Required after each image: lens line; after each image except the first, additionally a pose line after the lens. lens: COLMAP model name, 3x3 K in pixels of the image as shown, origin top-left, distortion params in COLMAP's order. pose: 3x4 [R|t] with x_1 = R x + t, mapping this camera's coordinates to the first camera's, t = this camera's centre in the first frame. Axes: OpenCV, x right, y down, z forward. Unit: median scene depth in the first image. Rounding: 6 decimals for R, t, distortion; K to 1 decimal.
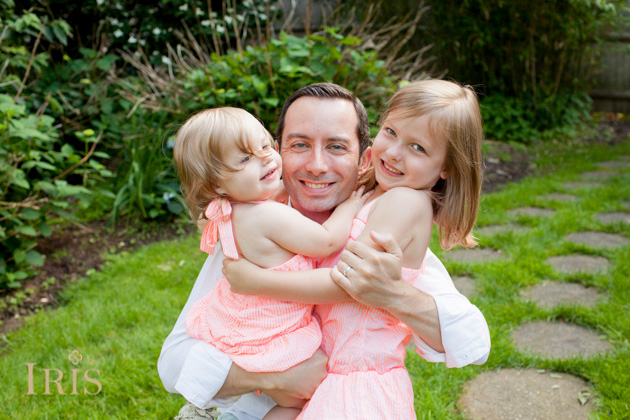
lens RADIAL K [[638.6, 0, 315.0], [0, 638.6, 210.0], [0, 0, 1]] dist [-0.062459, 0.030828]
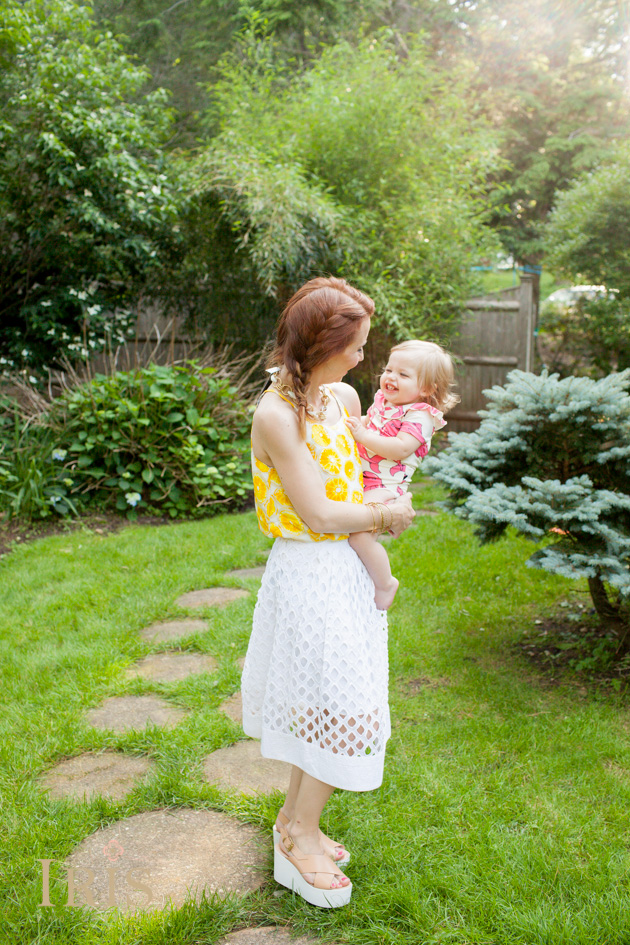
lens RADIAL K [[957.8, 0, 315.0], [0, 957.8, 472.5], [0, 0, 1]] dist [-0.062459, 0.030828]
pose [[0.979374, 0.006743, 0.201944, -0.110810], [0.014077, 0.994737, -0.101485, 0.109802], [-0.201565, 0.102234, 0.974125, -0.786766]]
